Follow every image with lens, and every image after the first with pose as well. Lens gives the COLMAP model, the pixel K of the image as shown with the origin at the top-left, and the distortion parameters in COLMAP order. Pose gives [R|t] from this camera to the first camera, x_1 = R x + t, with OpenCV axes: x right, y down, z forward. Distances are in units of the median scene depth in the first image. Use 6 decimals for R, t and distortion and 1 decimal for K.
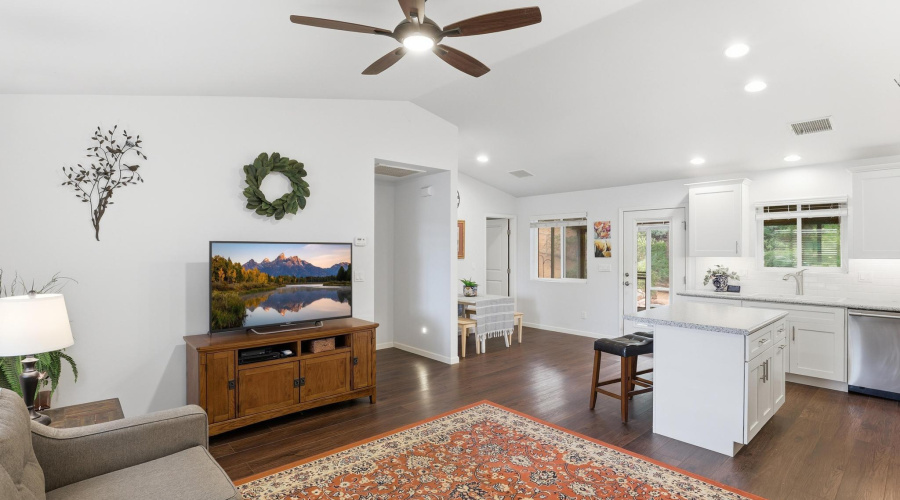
lens RADIAL K [[427.1, 0, 448.7], [0, 427.1, 249.9], [0, 0, 1]] dist [-0.027047, 0.000950]
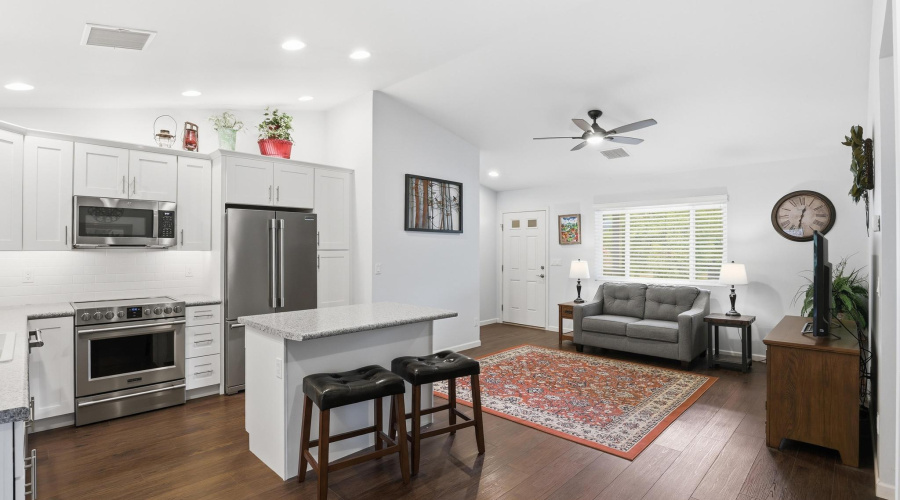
lens RADIAL K [[427.1, 0, 450.5], [0, 427.1, 244.0], [0, 0, 1]] dist [-0.027047, 0.000950]
pose [[-0.996624, -0.002836, -0.082057, 0.342555], [-0.001946, 0.999938, -0.010924, 0.011980], [0.082083, -0.010727, -0.996568, 1.310744]]
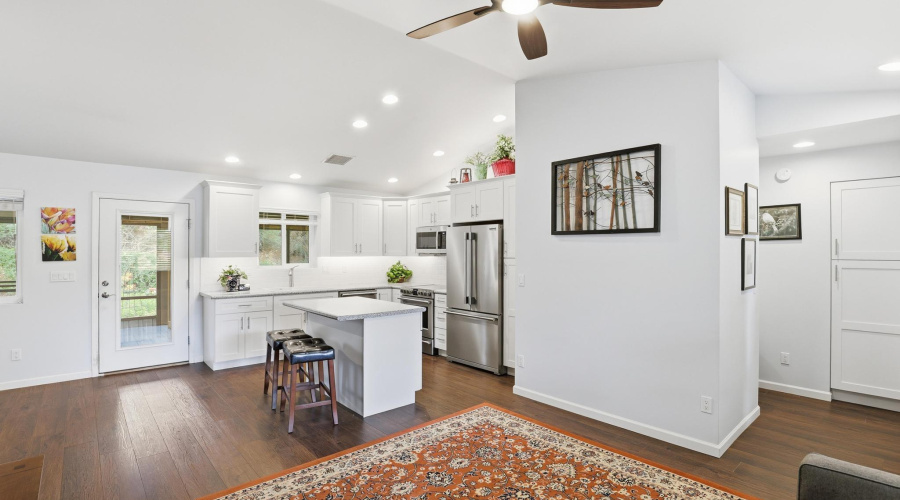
lens RADIAL K [[427.1, 0, 451.0], [0, 427.1, 247.7], [0, 0, 1]] dist [-0.027047, 0.000950]
pose [[-0.008957, 0.007411, 0.999932, -0.405569], [-0.002636, 0.999969, -0.007435, -0.000635], [-0.999956, -0.002703, -0.008937, 0.510170]]
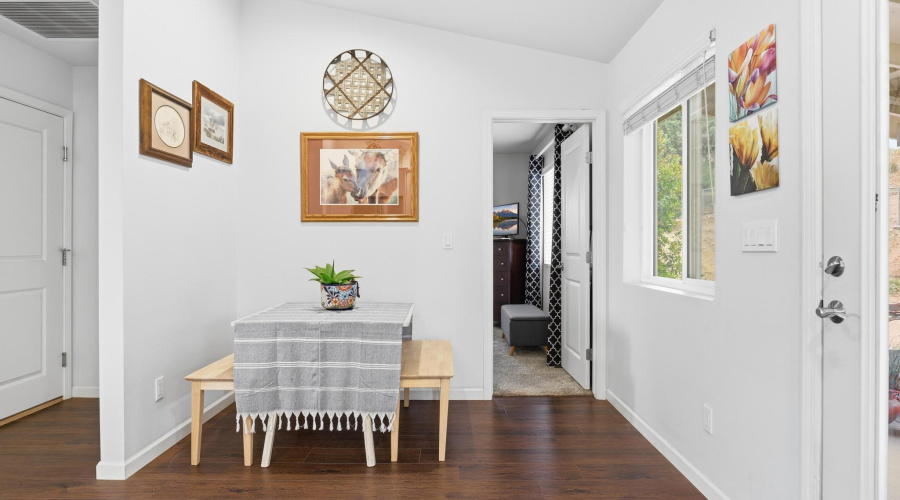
lens RADIAL K [[507.6, 0, 445.5], [0, 507.6, 246.4], [0, 0, 1]] dist [-0.013010, 0.000472]
pose [[0.748121, 0.001888, -0.663559, 0.556908], [0.000502, 0.999994, 0.003411, 0.060974], [0.663562, -0.002885, 0.748116, 0.902552]]
